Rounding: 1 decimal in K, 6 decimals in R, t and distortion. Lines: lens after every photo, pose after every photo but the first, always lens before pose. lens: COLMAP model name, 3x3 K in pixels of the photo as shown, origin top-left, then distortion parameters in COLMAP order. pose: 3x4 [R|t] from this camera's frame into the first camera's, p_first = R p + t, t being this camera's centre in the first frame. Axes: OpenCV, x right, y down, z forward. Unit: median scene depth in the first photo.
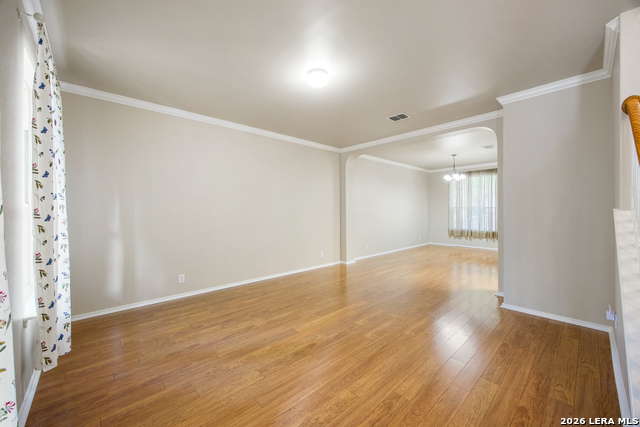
lens RADIAL K [[248.6, 0, 322.6], [0, 248.6, 209.8], [0, 0, 1]] dist [-0.005814, 0.001859]
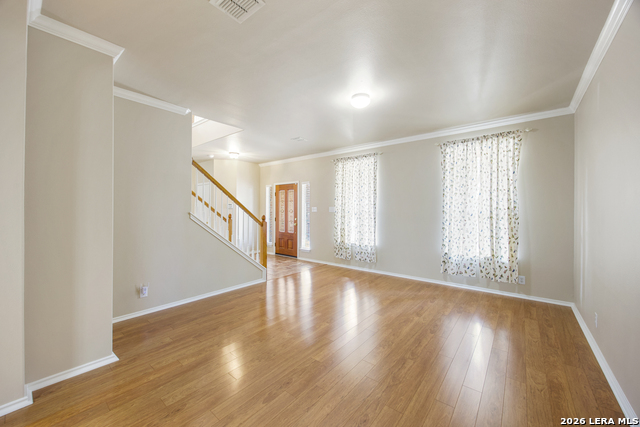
lens RADIAL K [[248.6, 0, 324.0], [0, 248.6, 211.5], [0, 0, 1]] dist [-0.005814, 0.001859]
pose [[-0.988755, 0.005982, -0.149426, 0.293731], [0.004709, 0.999950, 0.008869, -0.017326], [0.149472, 0.008066, -0.988733, 1.950713]]
